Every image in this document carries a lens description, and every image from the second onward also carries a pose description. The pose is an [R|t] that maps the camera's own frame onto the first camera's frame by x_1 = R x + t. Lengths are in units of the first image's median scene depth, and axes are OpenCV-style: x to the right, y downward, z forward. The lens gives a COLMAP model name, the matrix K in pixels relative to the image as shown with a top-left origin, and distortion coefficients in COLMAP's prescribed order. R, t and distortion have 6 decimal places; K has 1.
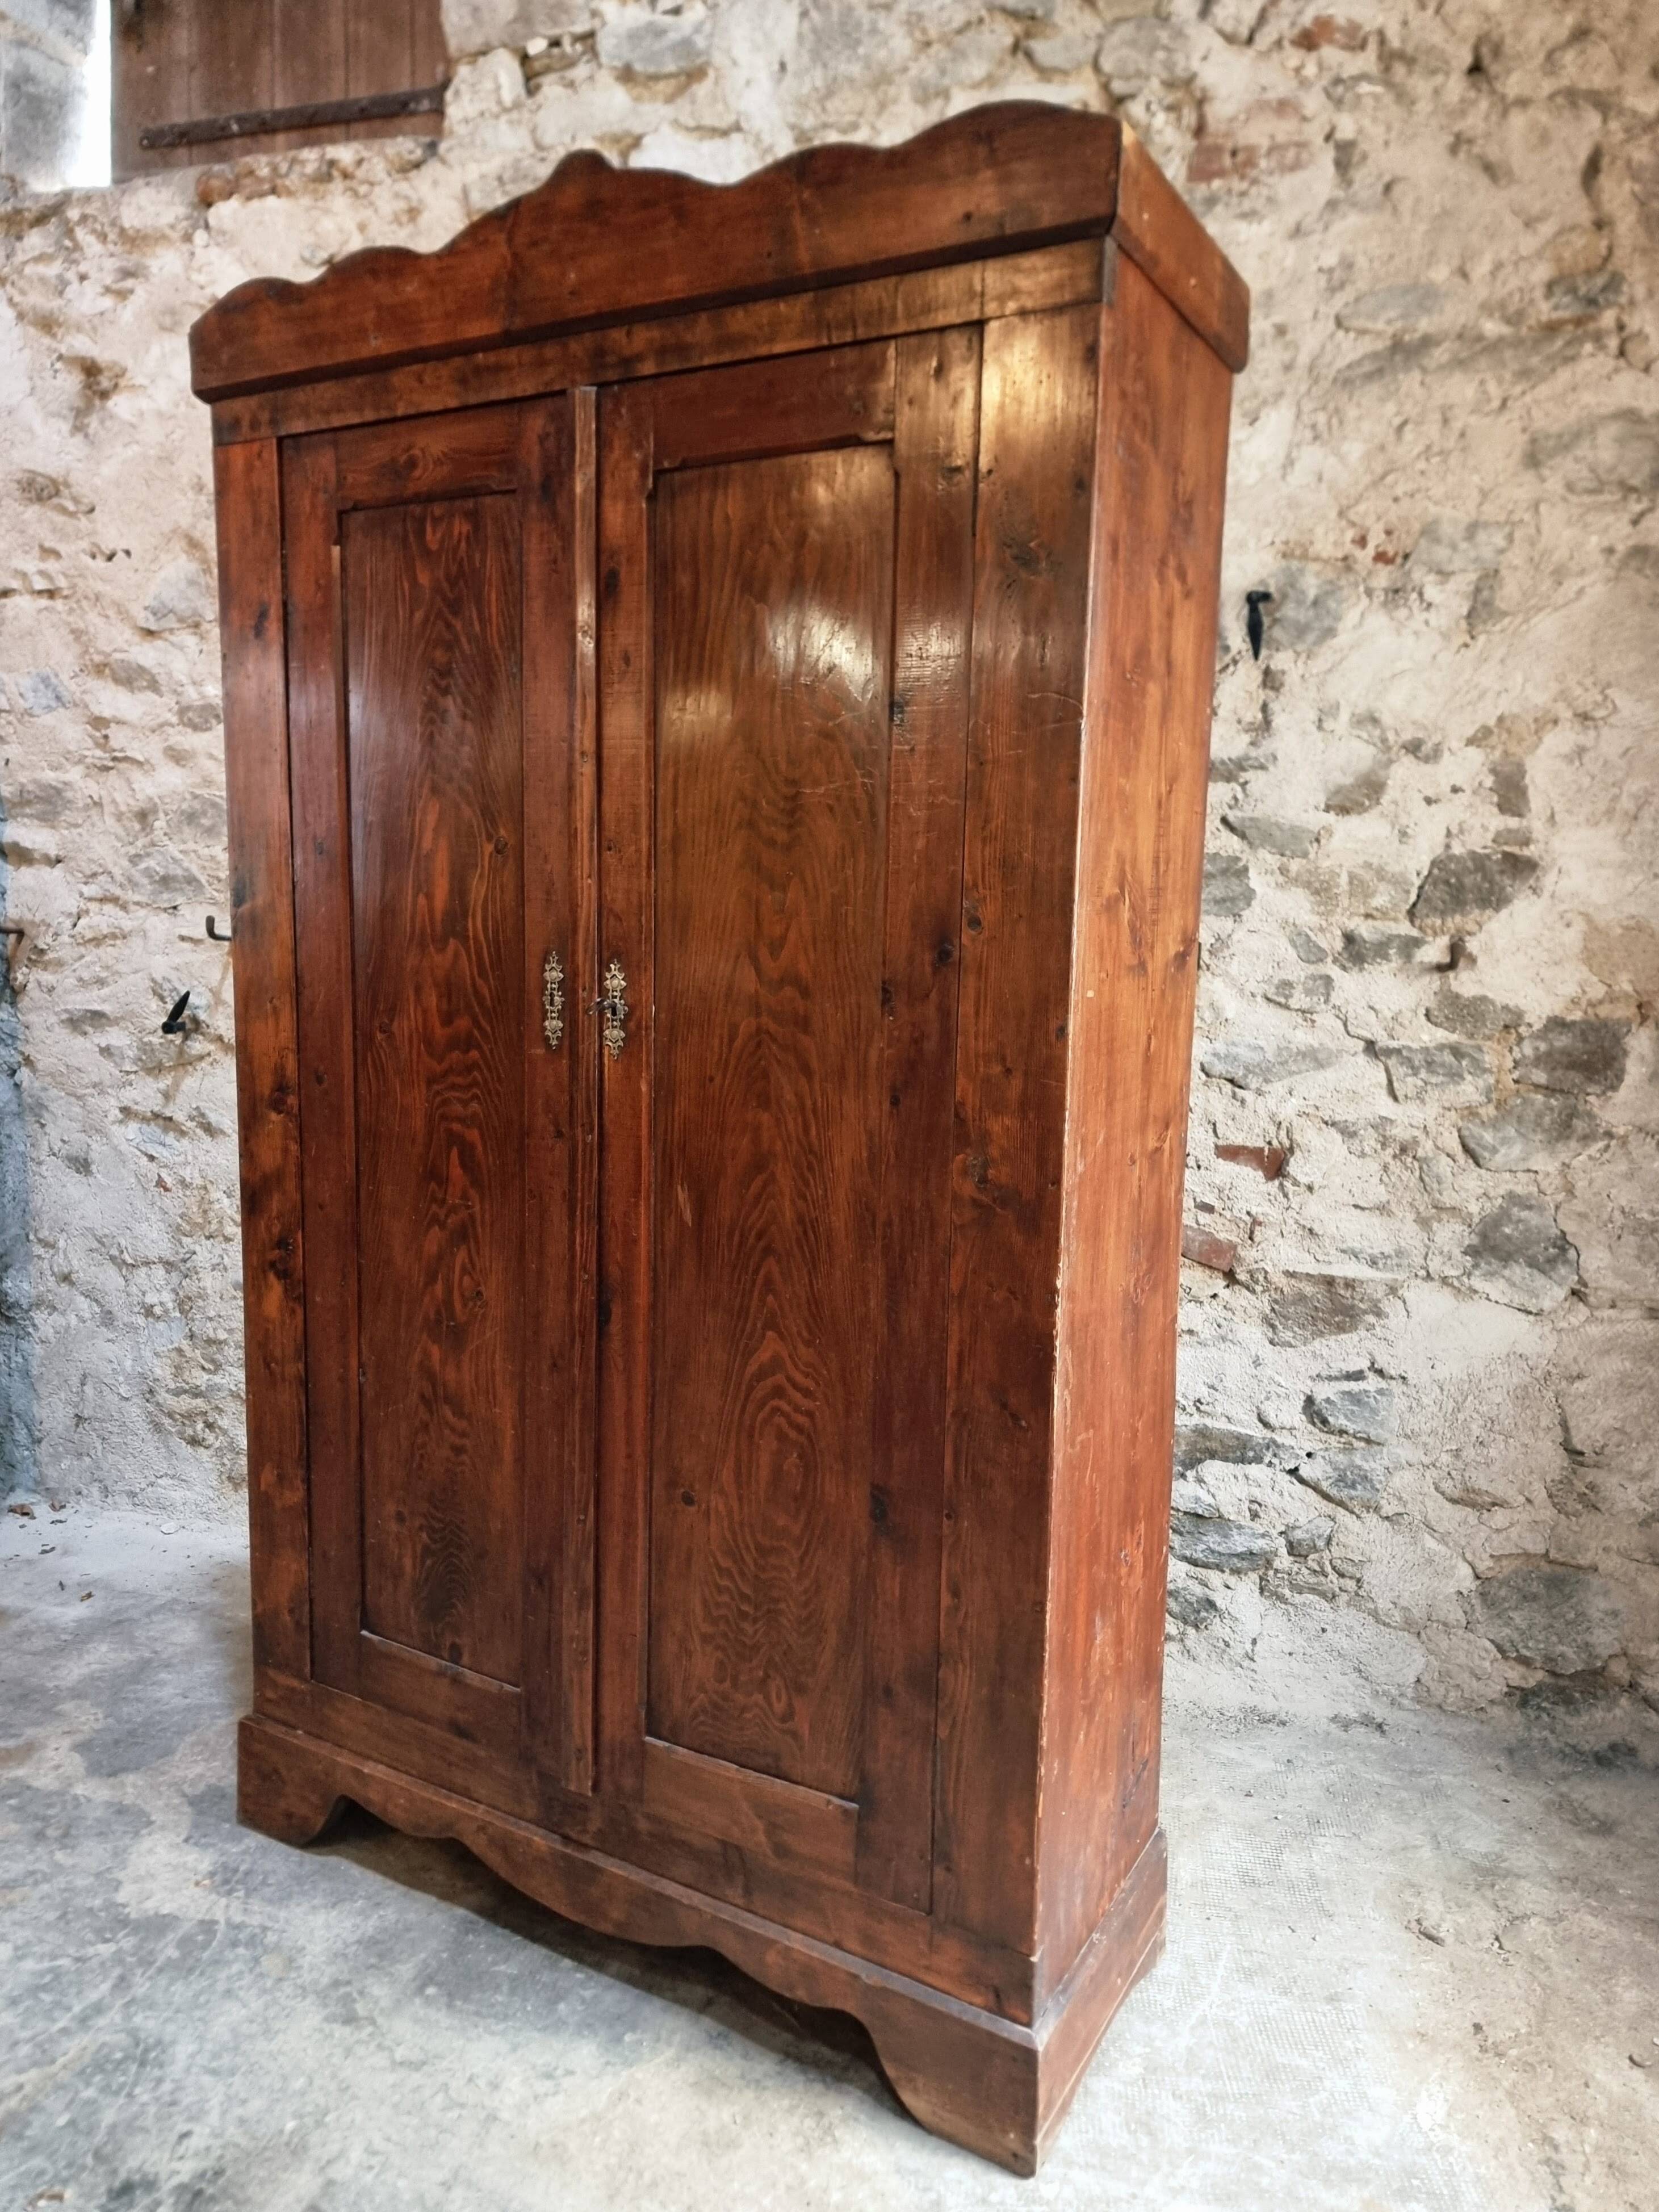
lens RADIAL K [[1563.6, 0, 821.1], [0, 1563.6, 1131.8], [0, 0, 1]] dist [0.071736, -0.063601]
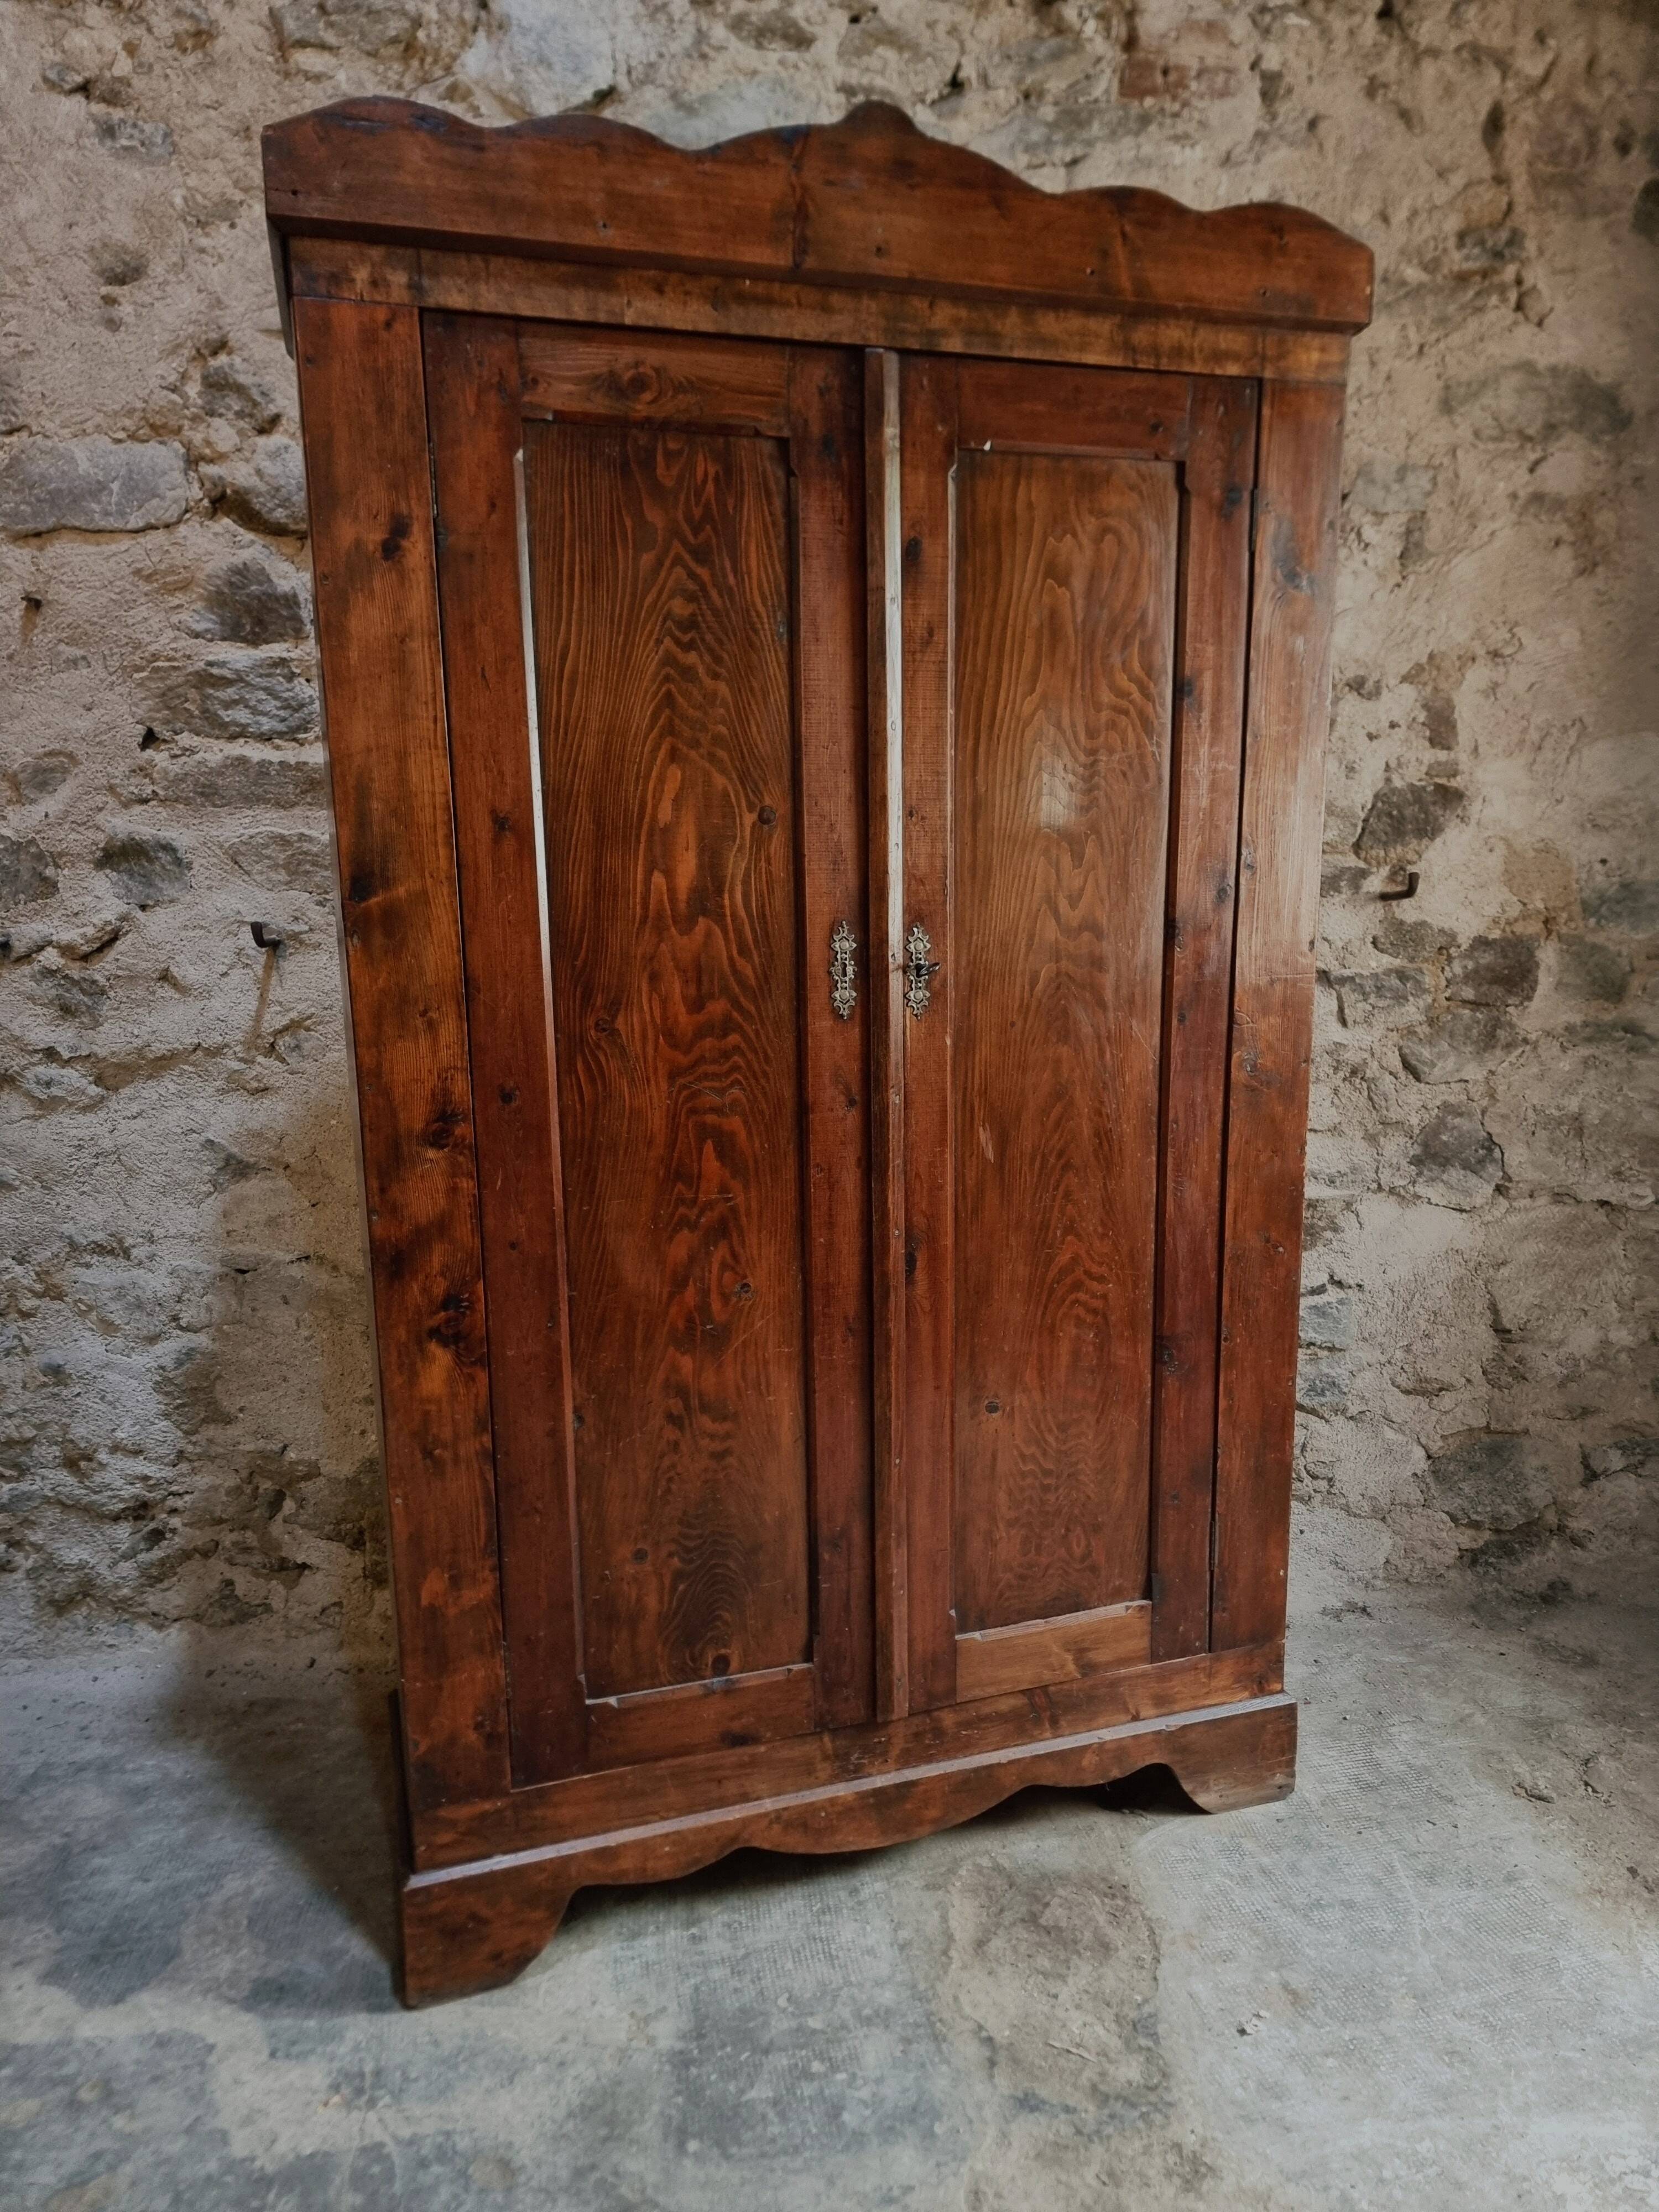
lens RADIAL K [[1522.4, 0, 834.4], [0, 1522.4, 1144.2], [0, 0, 1]] dist [0.070570, -0.066396]
pose [[0.939705, -0.108213, 0.324415, -0.303735], [0.094628, 0.993856, 0.057415, -0.033574], [-0.328635, -0.023255, 0.944171, 0.150104]]
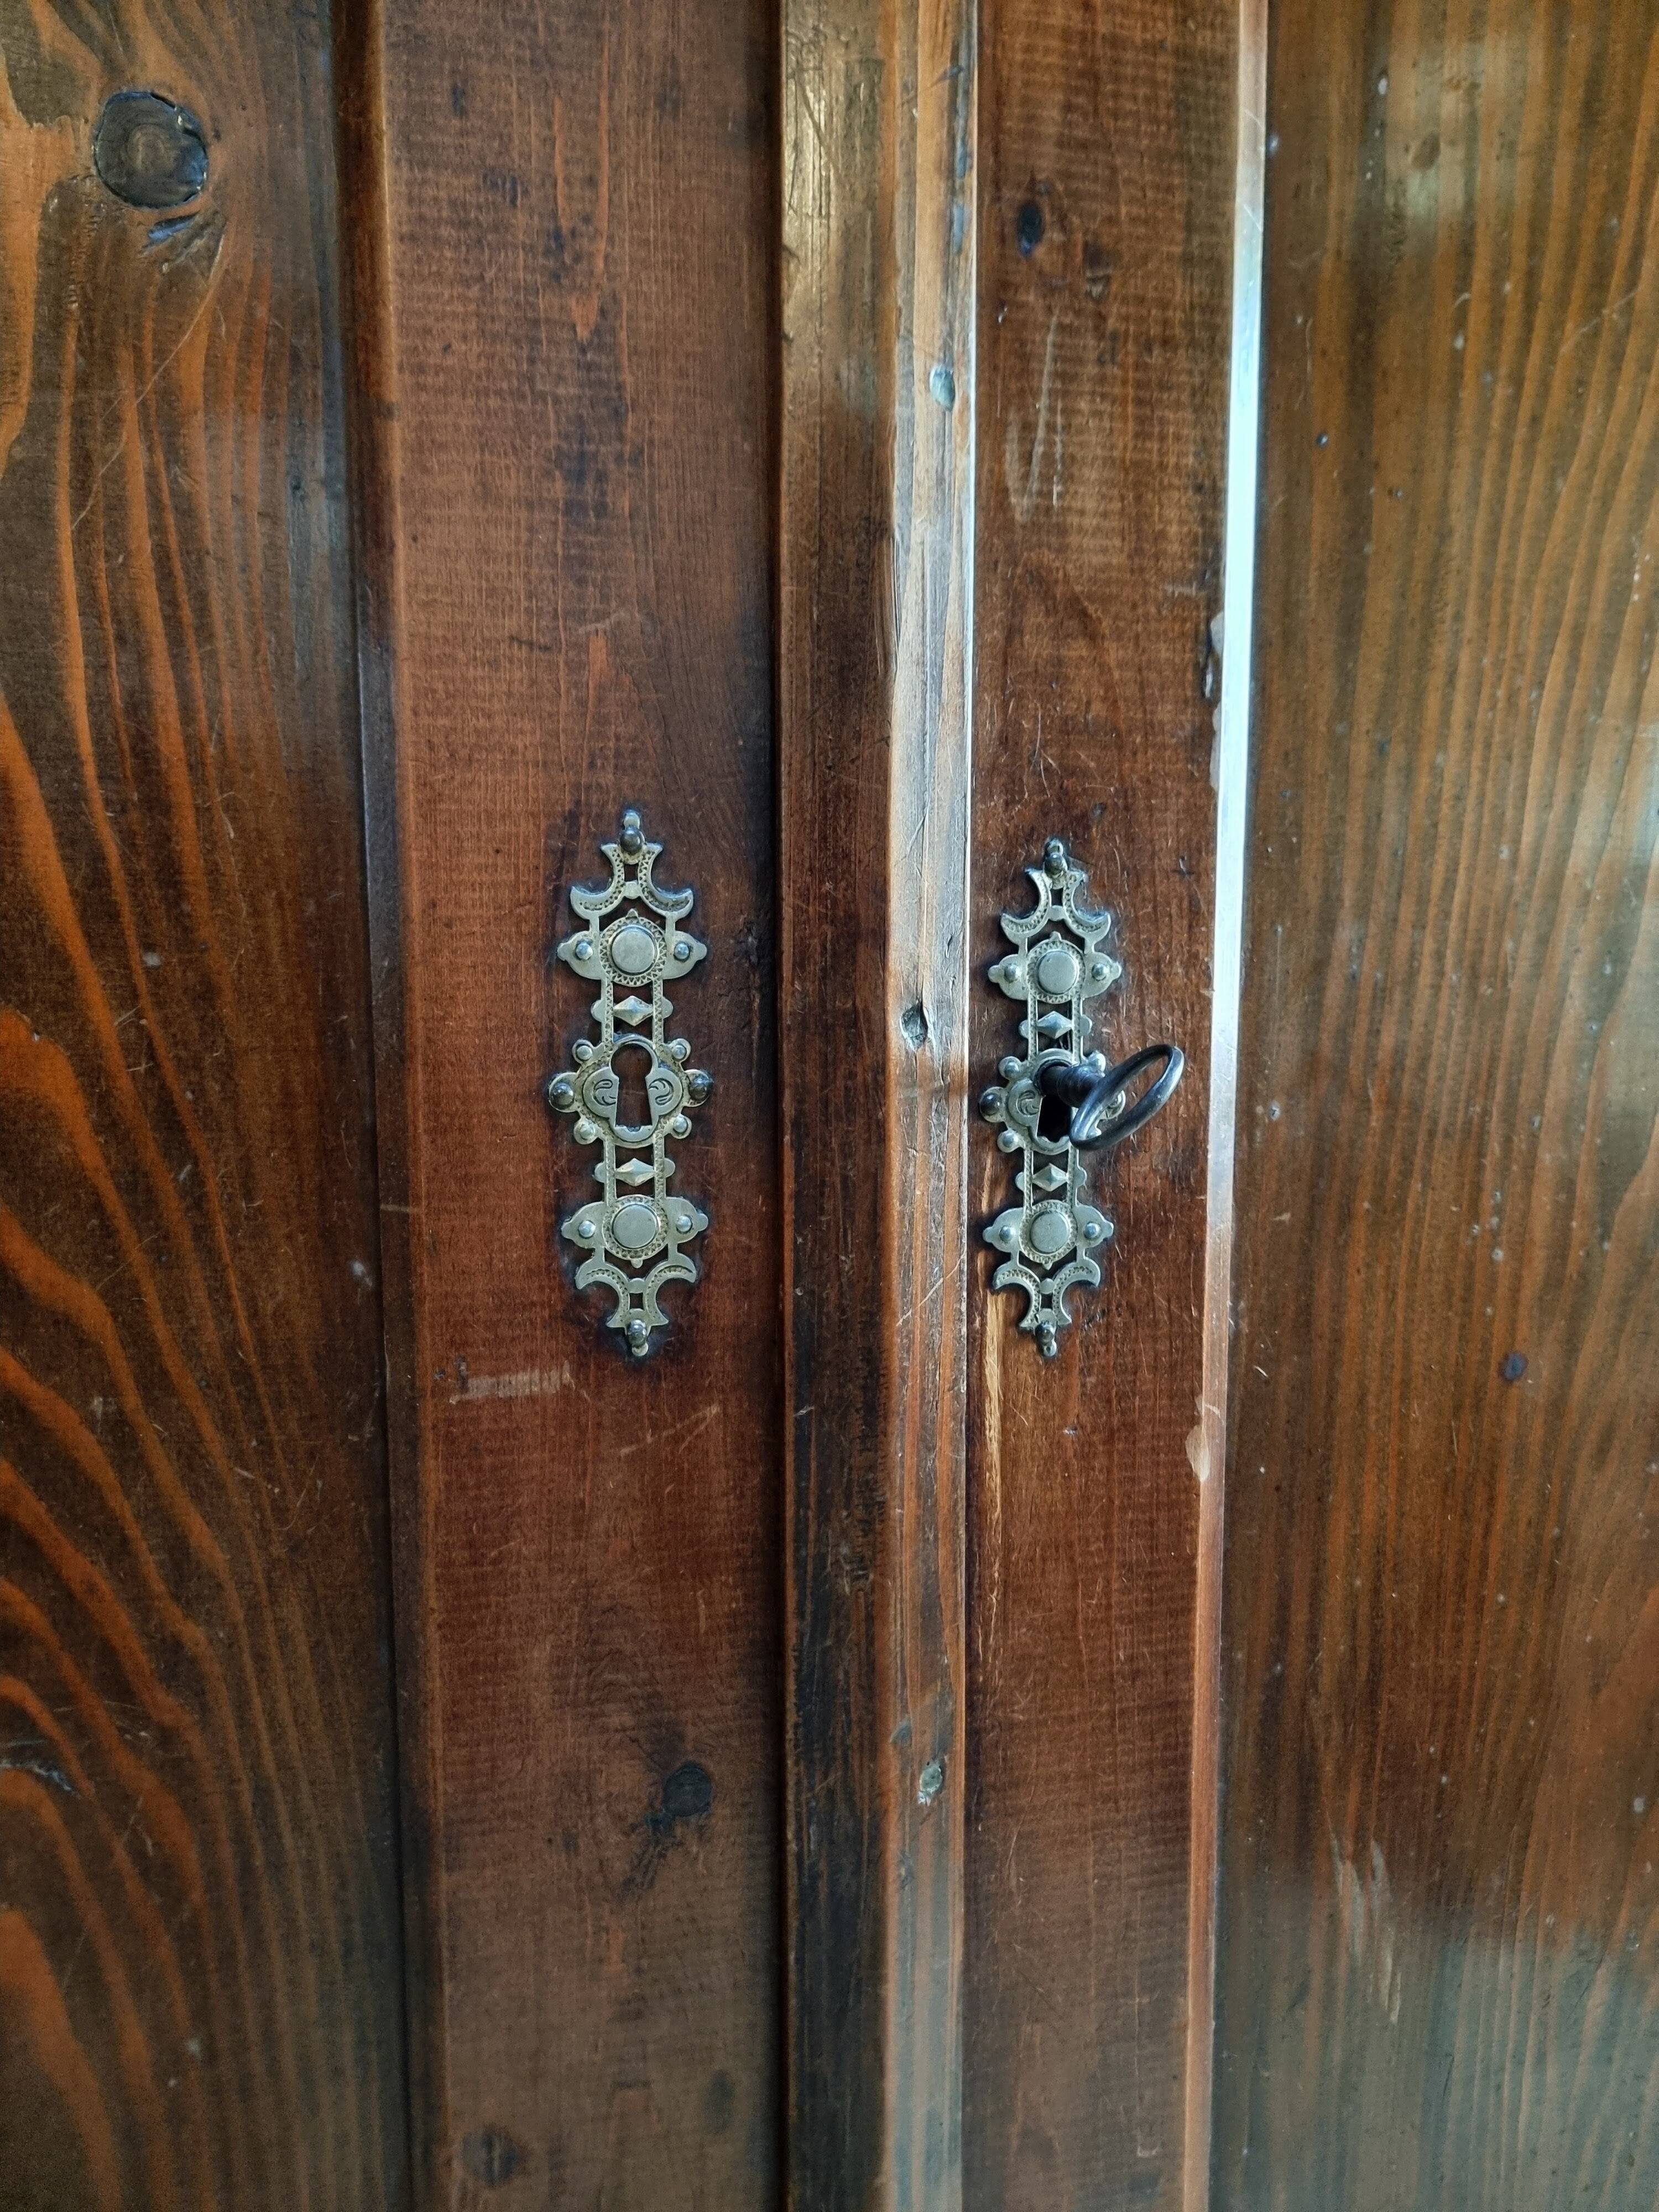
lens RADIAL K [[1540.8, 0, 828.7], [0, 1540.8, 1149.2], [0, 0, 1]] dist [0.001551, 0.000727]
pose [[0.961889, -0.061680, 0.266394, -0.077237], [0.072204, 0.996942, -0.029885, -0.063397], [-0.263736, 0.047981, 0.963401, 0.699135]]
